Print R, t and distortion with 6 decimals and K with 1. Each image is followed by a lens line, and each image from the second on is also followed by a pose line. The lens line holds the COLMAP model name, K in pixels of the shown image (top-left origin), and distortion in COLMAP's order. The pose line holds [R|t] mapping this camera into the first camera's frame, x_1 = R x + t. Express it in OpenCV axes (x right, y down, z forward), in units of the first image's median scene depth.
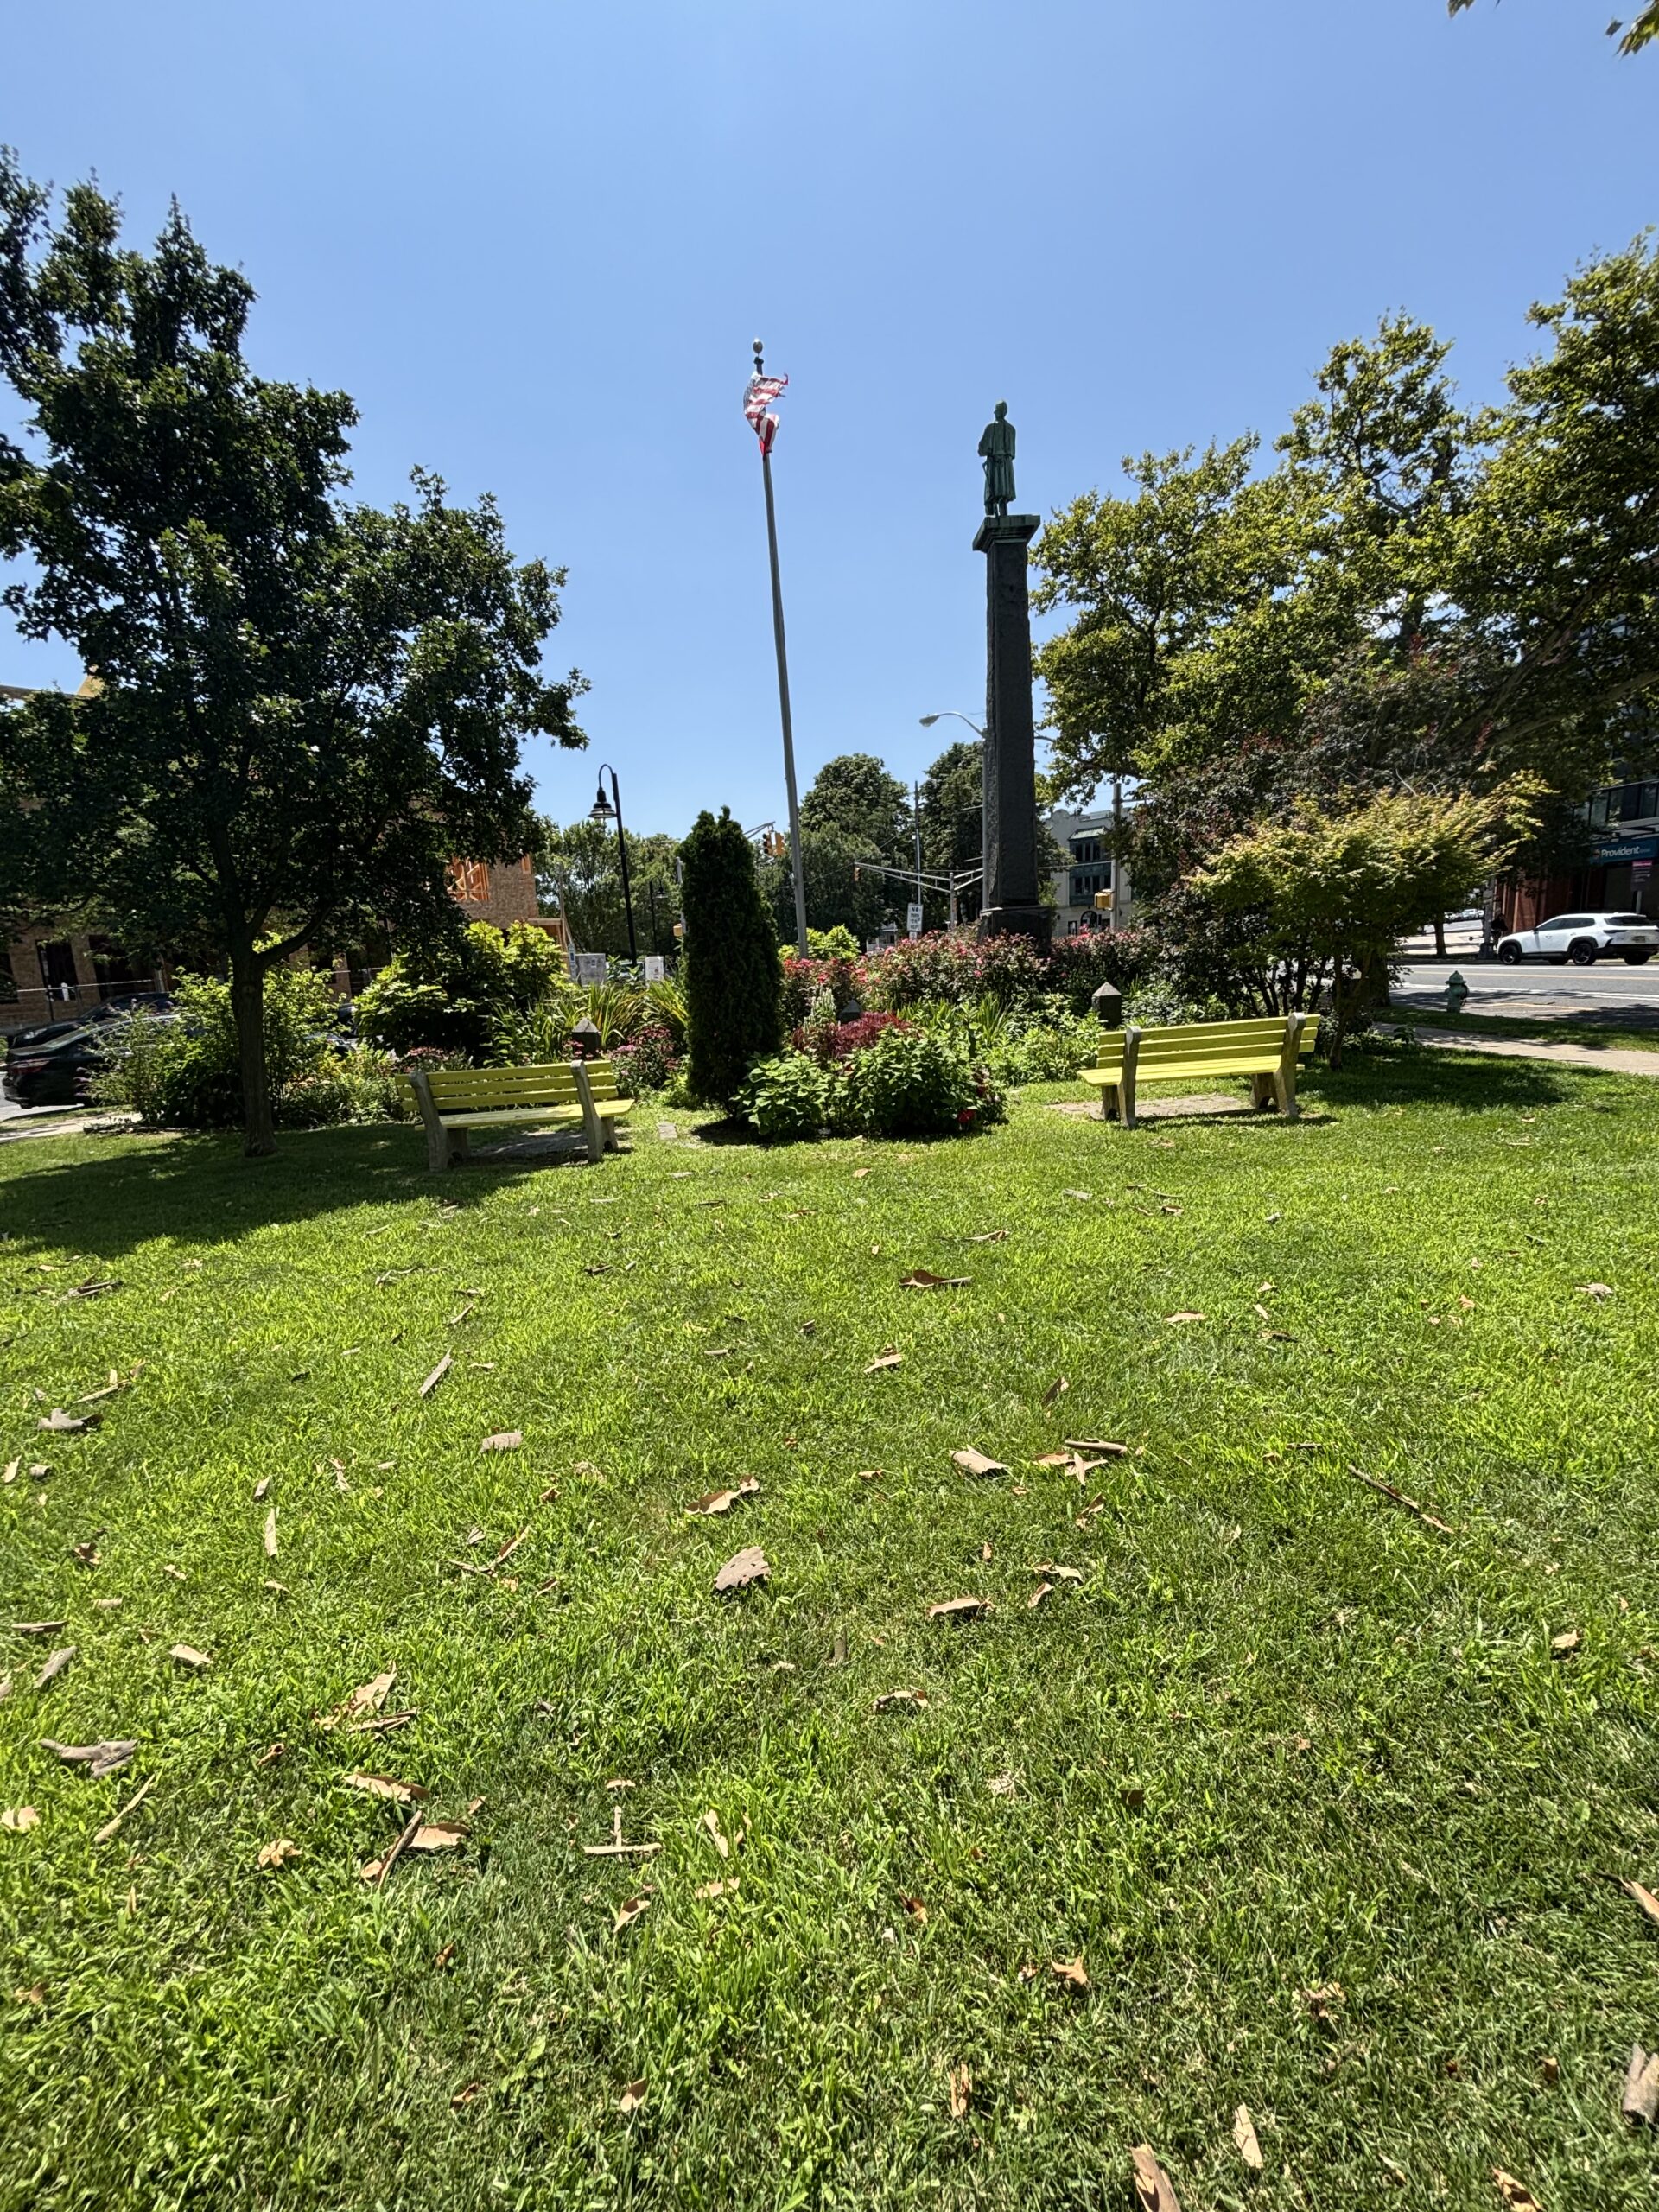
lens RADIAL K [[880.5, 0, 824.3], [0, 880.5, 1100.0], [0, 0, 1]] dist [0.001347, -0.000155]
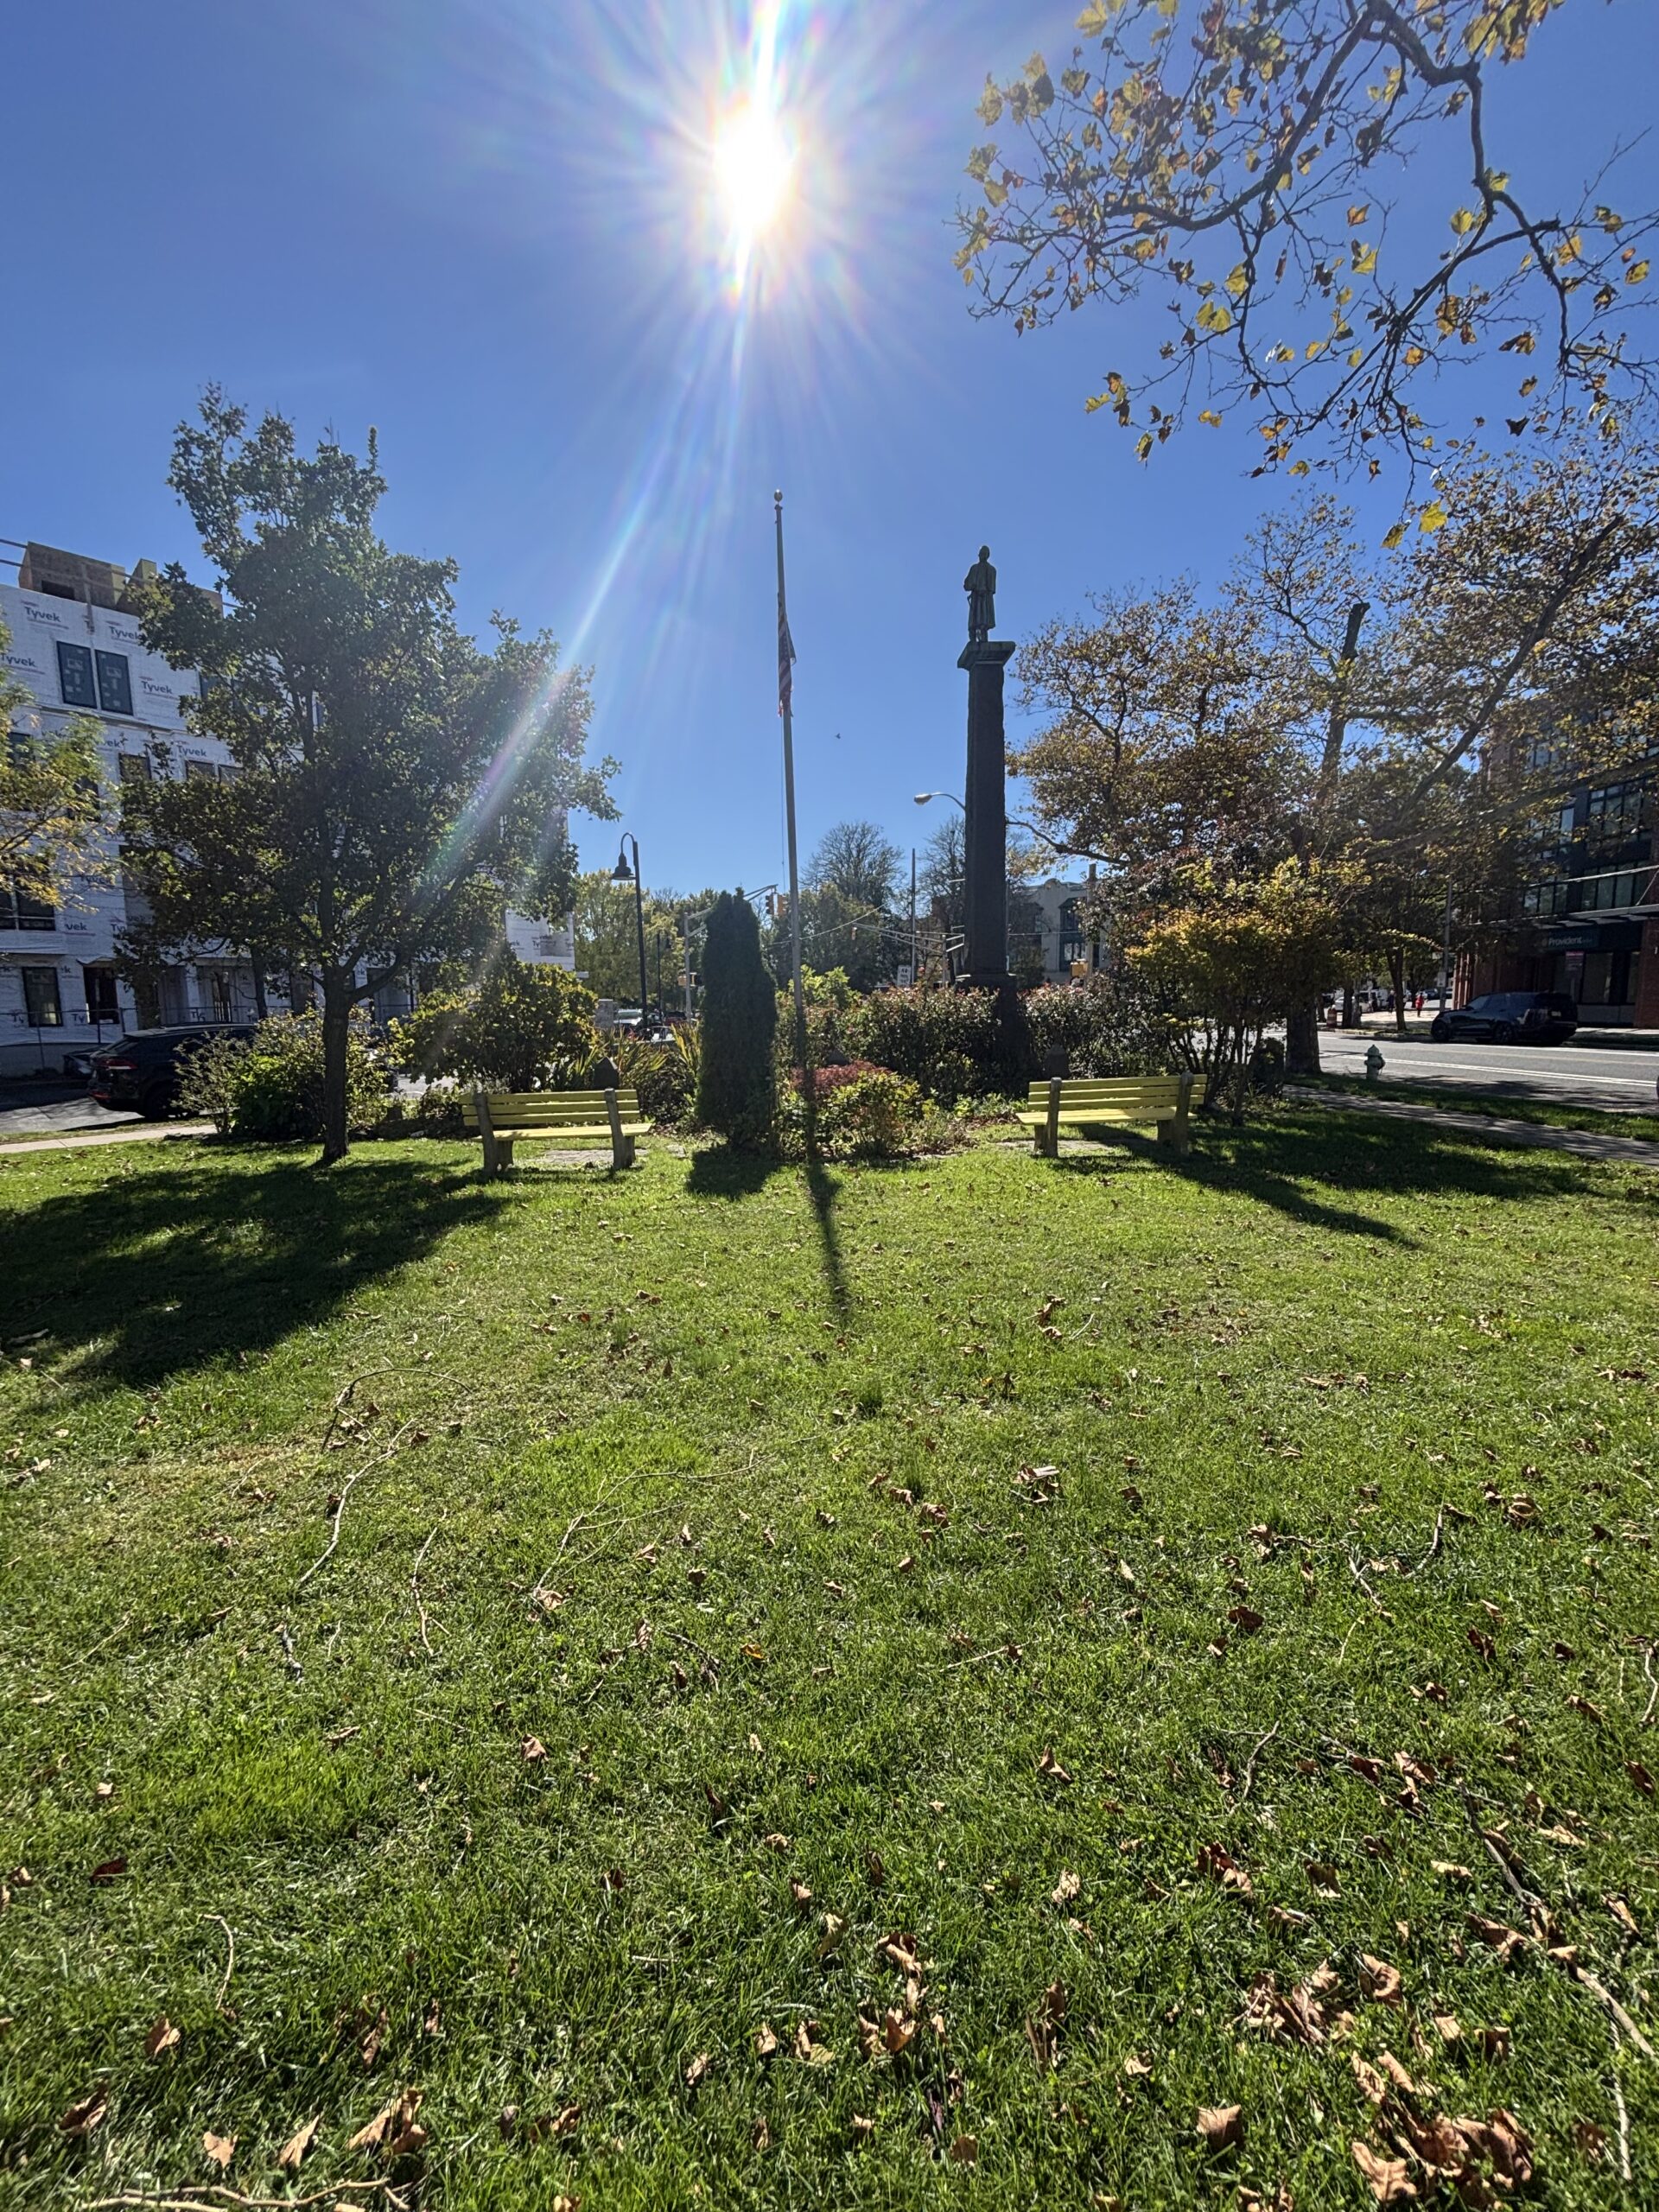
lens RADIAL K [[883.0, 0, 822.8], [0, 883.0, 1098.8], [0, 0, 1]] dist [-0.000788, 0.001028]
pose [[0.999295, 0.037077, 0.005859, 0.006395], [-0.036667, 0.997582, -0.059043, 0.015533], [-0.008034, 0.058787, 0.998238, -0.123834]]
